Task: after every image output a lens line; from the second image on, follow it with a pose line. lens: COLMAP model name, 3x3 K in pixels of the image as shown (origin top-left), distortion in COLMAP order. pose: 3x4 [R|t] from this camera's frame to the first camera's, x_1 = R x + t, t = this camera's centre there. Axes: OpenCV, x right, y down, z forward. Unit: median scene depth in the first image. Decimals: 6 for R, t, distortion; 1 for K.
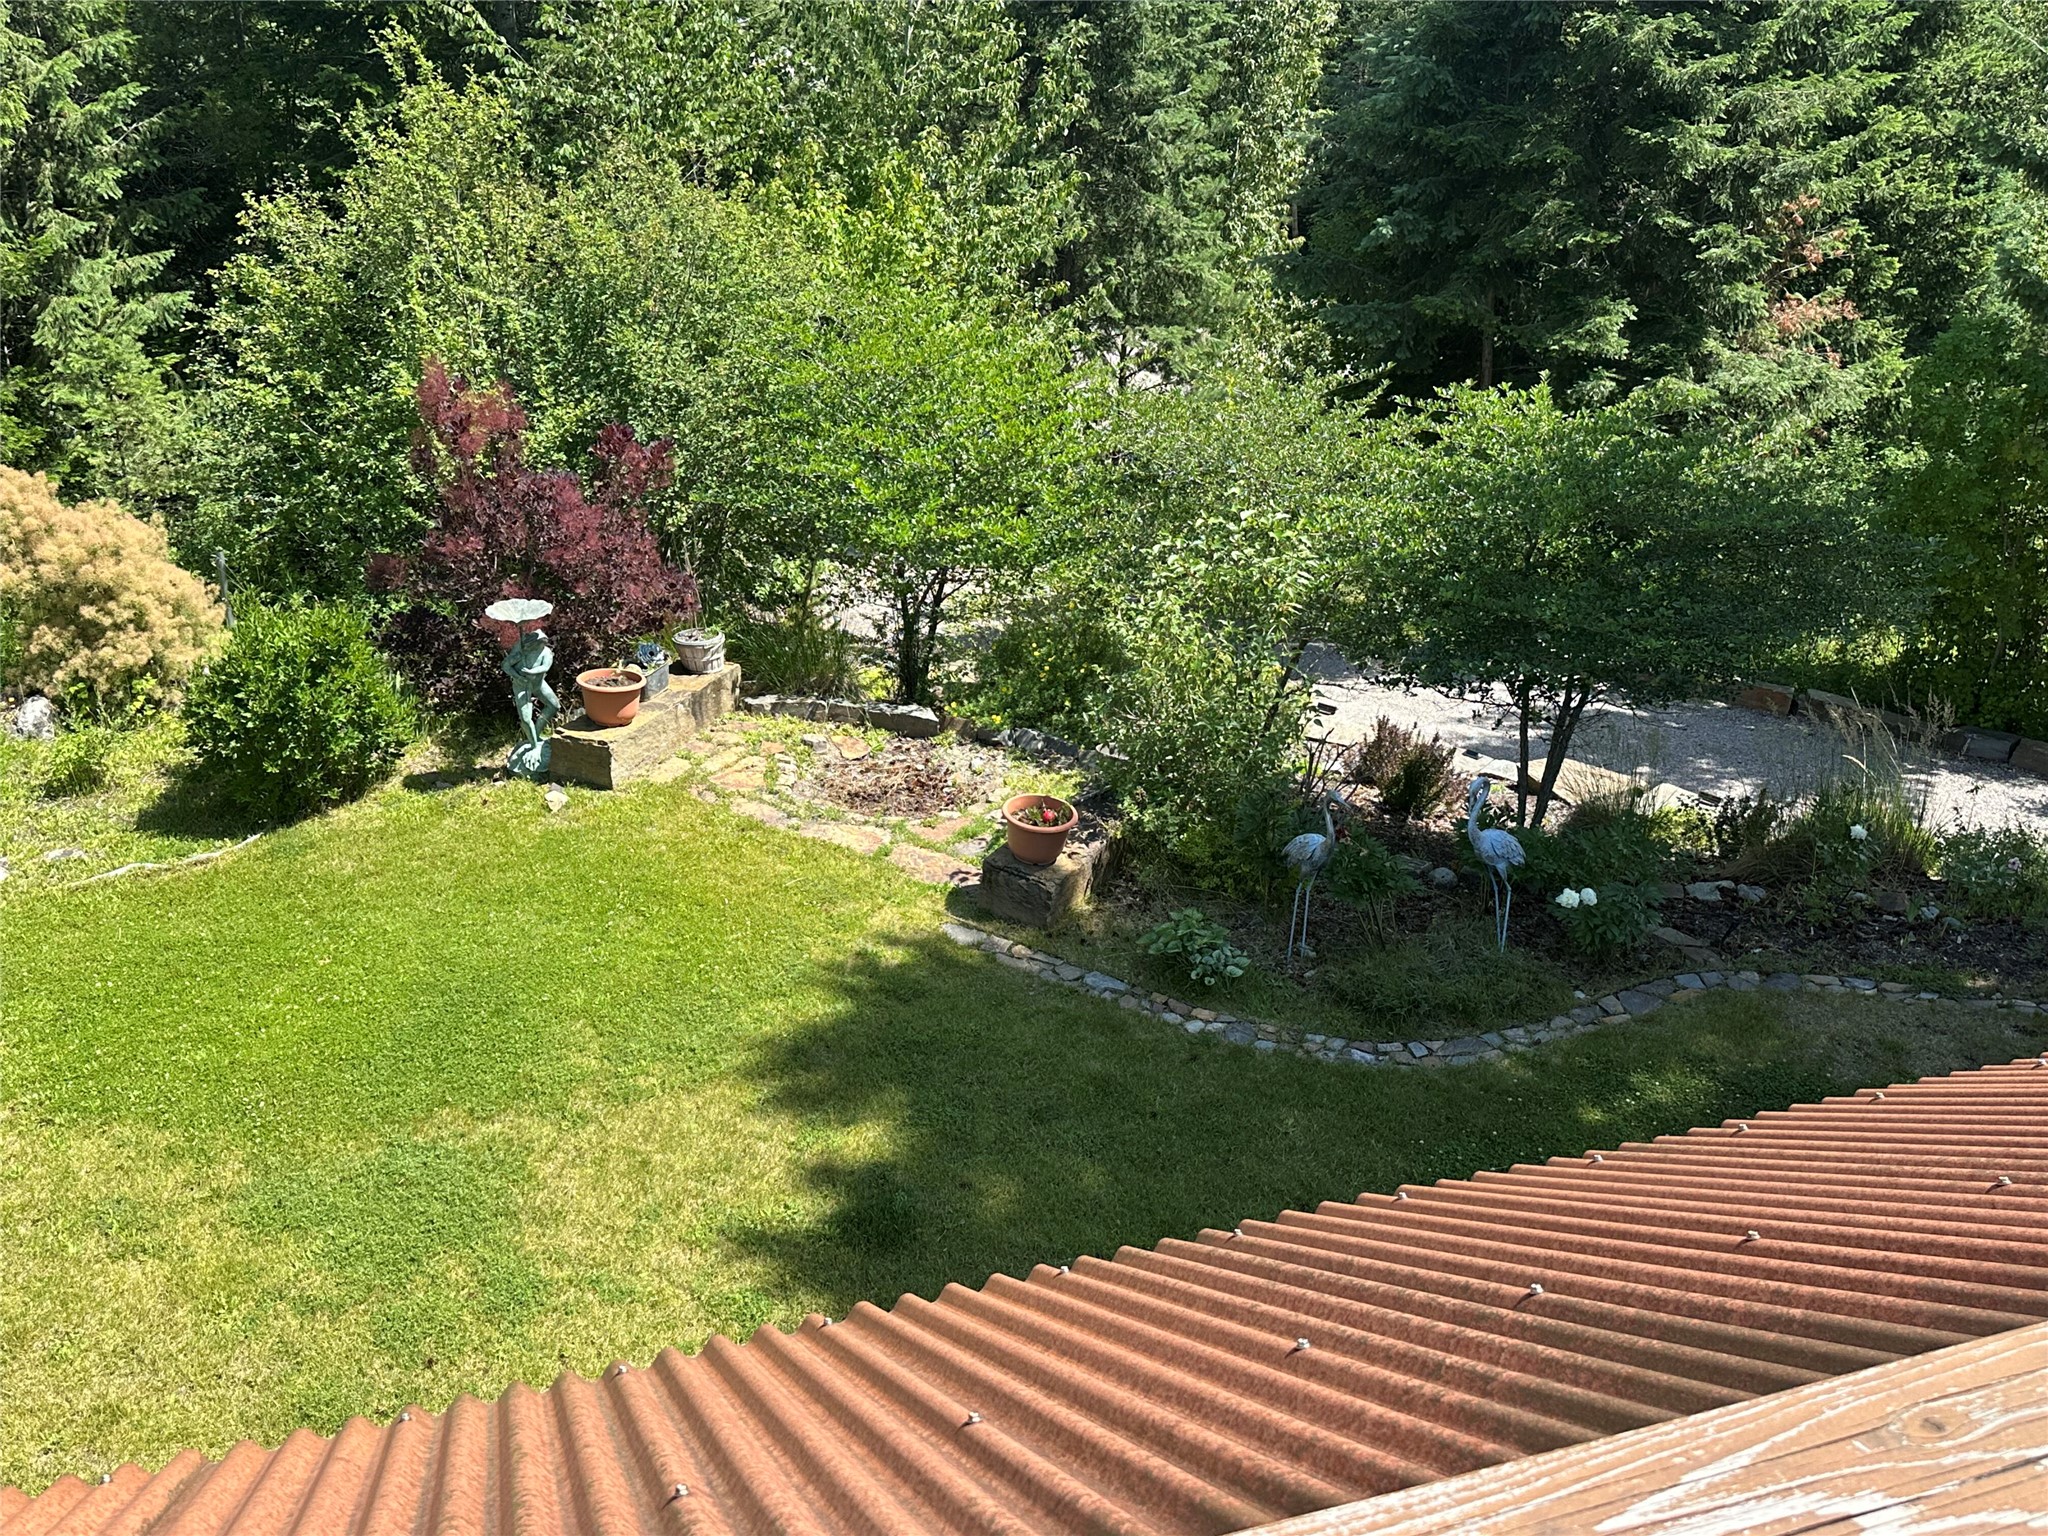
lens RADIAL K [[1790.1, 0, 955.0], [0, 1790.1, 792.2], [0, 0, 1]] dist [0.098507, -0.143518]
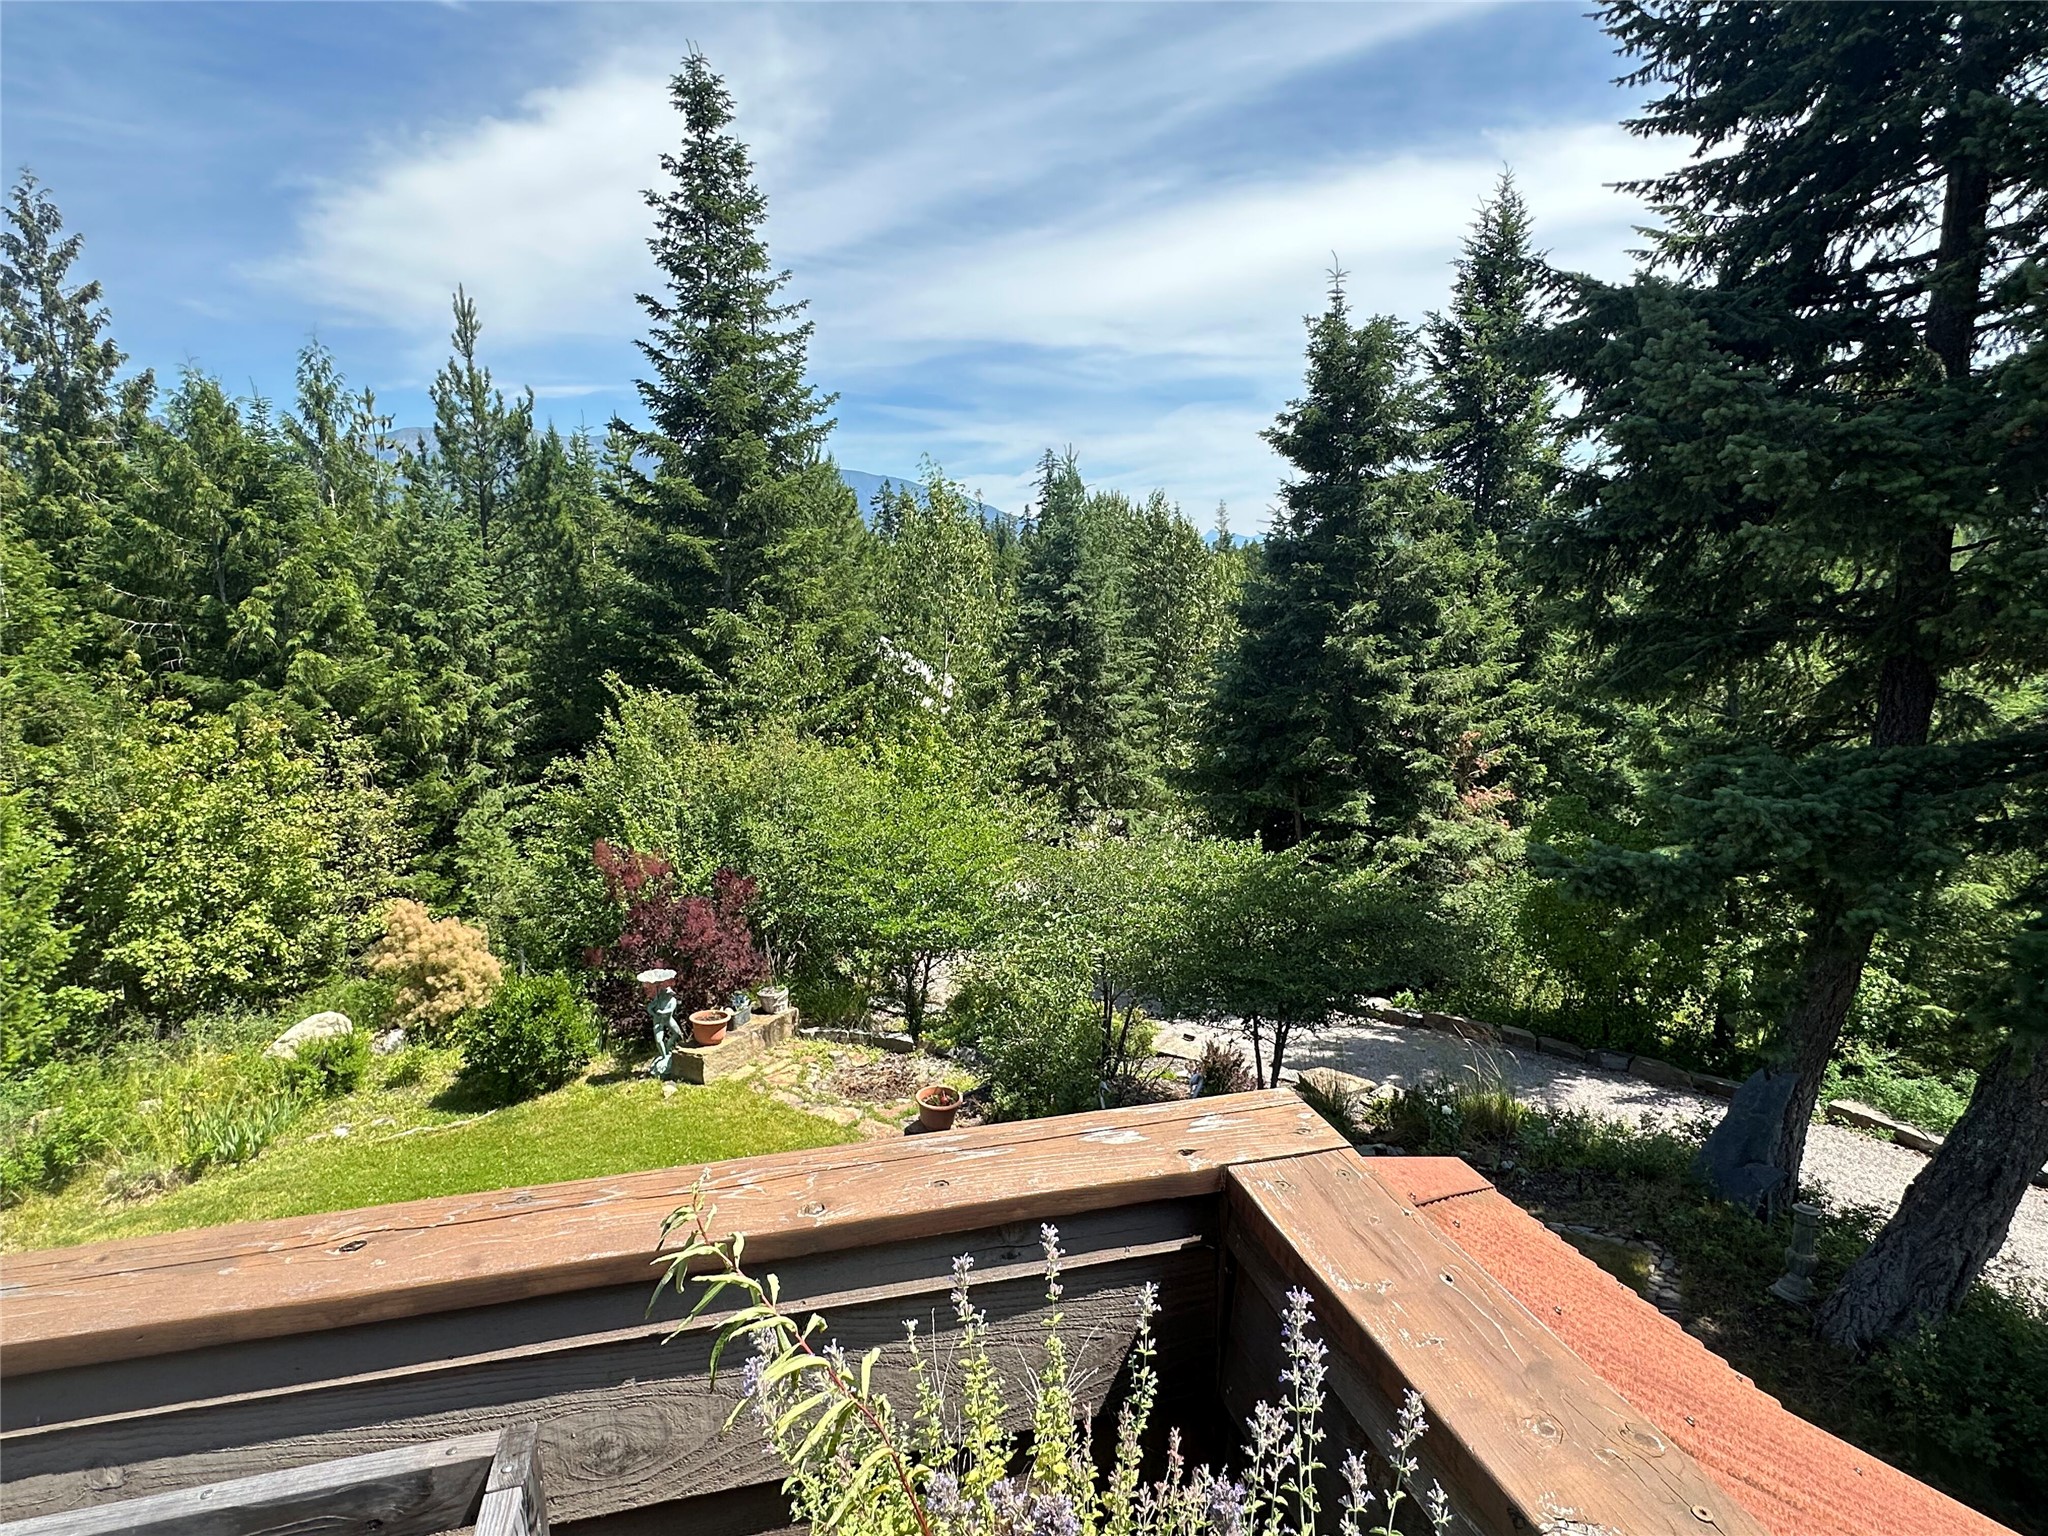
lens RADIAL K [[1096.8, 0, 948.0], [0, 1096.8, 780.2], [0, 0, 1]] dist [-0.004217, 0.000092]
pose [[0.996053, -0.021896, -0.086022, 0.113832], [-0.003103, 0.959918, -0.280265, 0.010633], [0.088711, 0.279426, 0.956060, -0.024676]]
